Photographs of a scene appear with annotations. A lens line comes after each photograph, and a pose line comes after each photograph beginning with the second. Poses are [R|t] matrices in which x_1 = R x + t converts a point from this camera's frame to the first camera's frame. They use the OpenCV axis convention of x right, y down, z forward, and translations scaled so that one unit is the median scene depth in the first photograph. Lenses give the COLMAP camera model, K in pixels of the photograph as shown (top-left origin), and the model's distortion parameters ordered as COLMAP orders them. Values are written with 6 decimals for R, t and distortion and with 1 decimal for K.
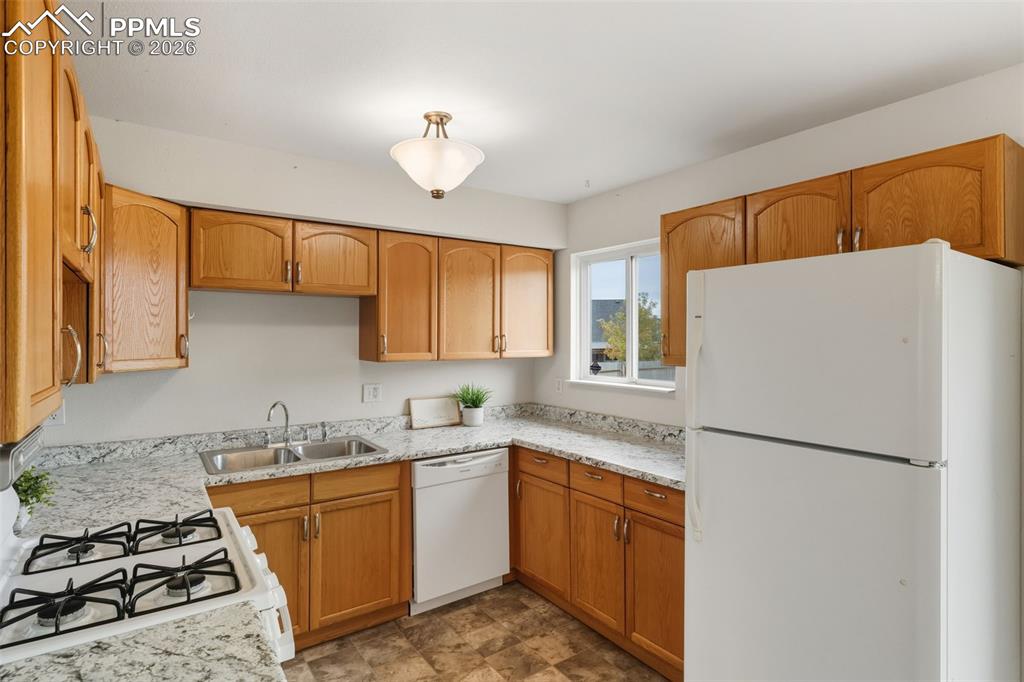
lens RADIAL K [[534.8, 0, 512.0], [0, 534.8, 341.0], [0, 0, 1]] dist [-0.001086, -0.000679]
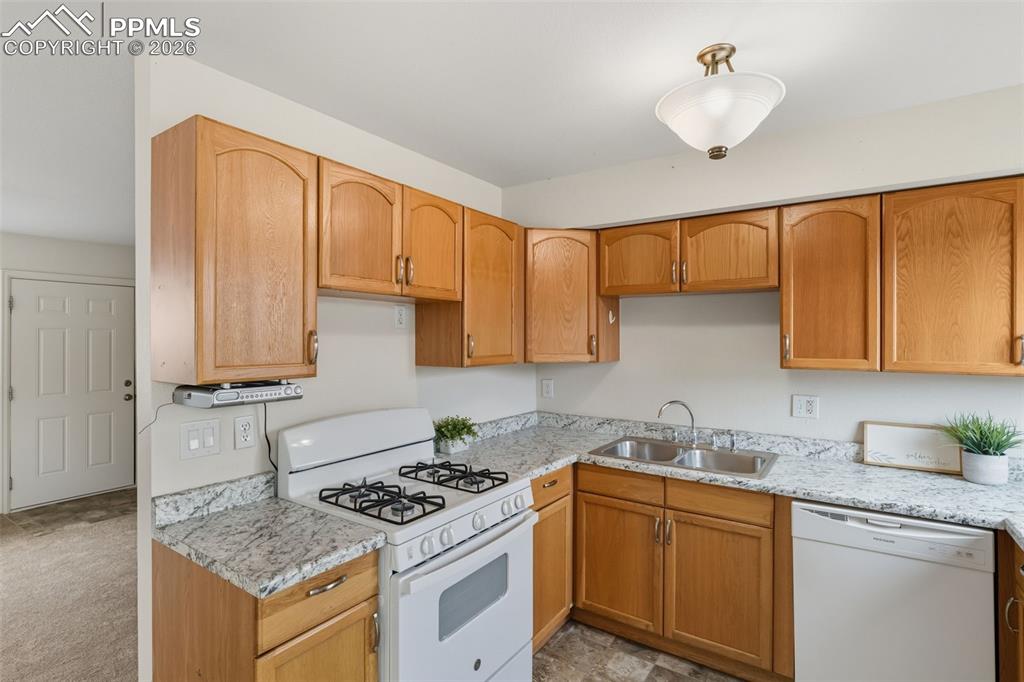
lens RADIAL K [[503.5, 0, 512.0], [0, 503.5, 341.0], [0, 0, 1]] dist [-0.004239, -0.001366]
pose [[0.345350, 0.006087, -0.938454, 0.361334], [-0.008408, 0.999959, 0.003392, -0.001302], [0.938436, 0.006719, 0.345387, 0.384620]]
